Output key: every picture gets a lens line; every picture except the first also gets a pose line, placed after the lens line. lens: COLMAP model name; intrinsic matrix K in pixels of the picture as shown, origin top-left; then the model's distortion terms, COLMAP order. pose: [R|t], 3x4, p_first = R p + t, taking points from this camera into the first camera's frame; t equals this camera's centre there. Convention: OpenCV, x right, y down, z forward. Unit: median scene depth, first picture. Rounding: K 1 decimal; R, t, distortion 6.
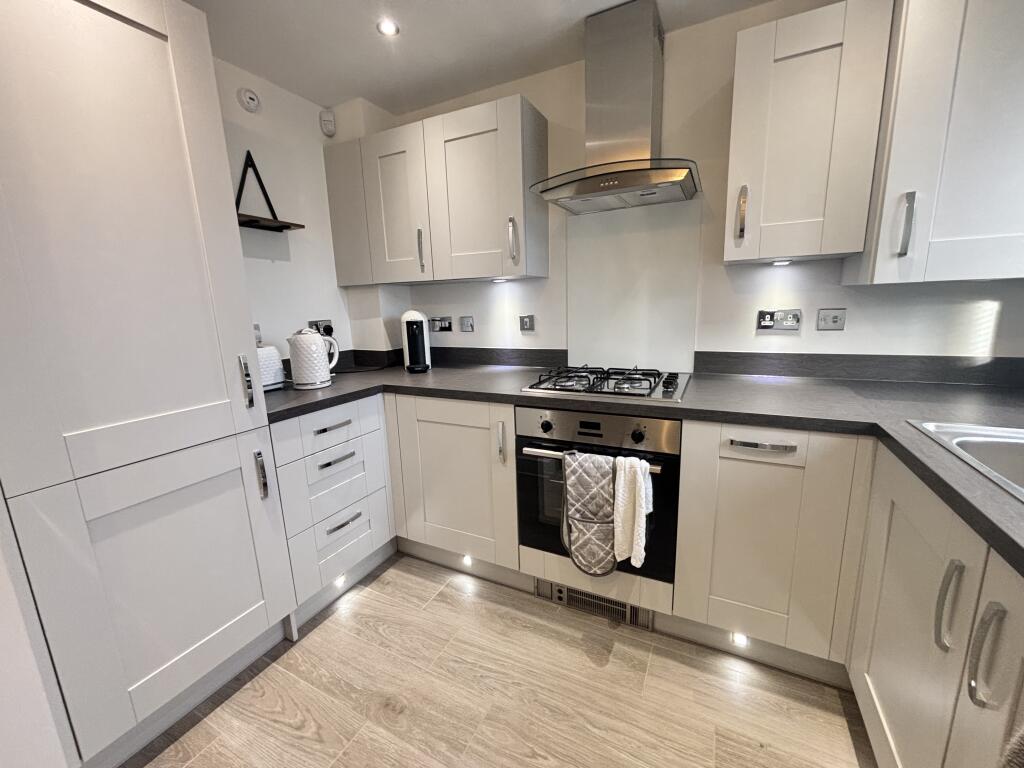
lens RADIAL K [[414.2, 0, 512.0], [0, 414.2, 384.0], [0, 0, 1]] dist [0.010481, -0.000059]
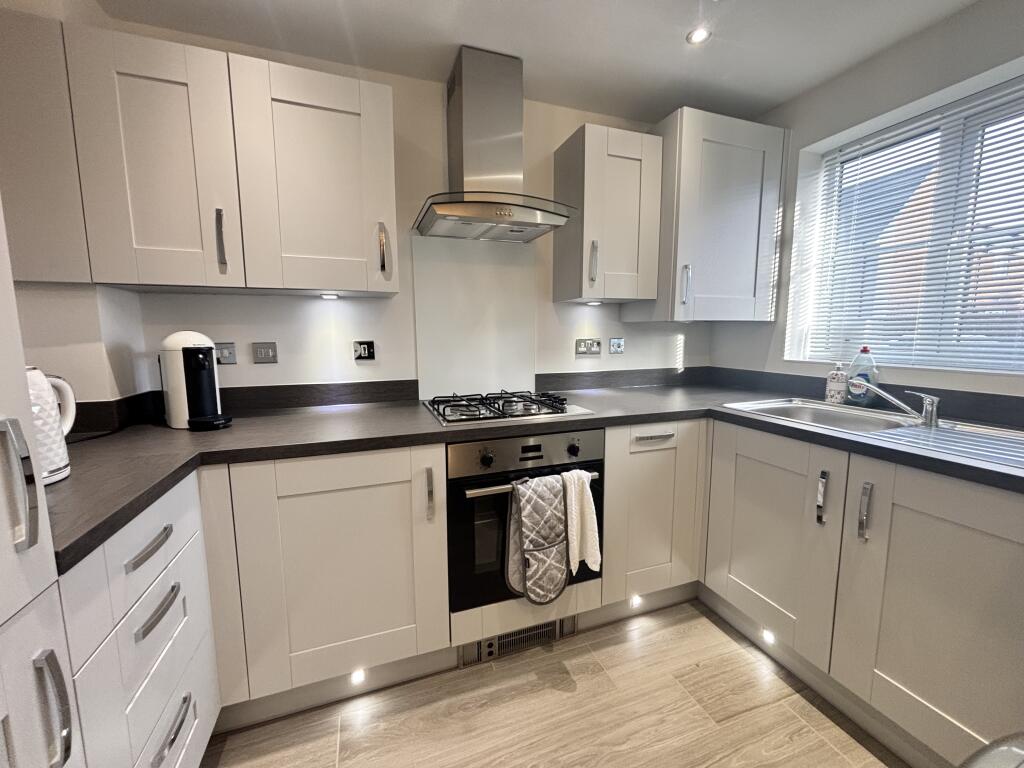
lens RADIAL K [[411.7, 0, 512.0], [0, 411.7, 384.0], [0, 0, 1]] dist [0.001787, 0.000083]
pose [[0.686298, -0.060013, 0.724840, -0.528999], [0.124078, 0.991642, -0.035378, -0.023306], [-0.716659, 0.114217, 0.688008, 0.338647]]
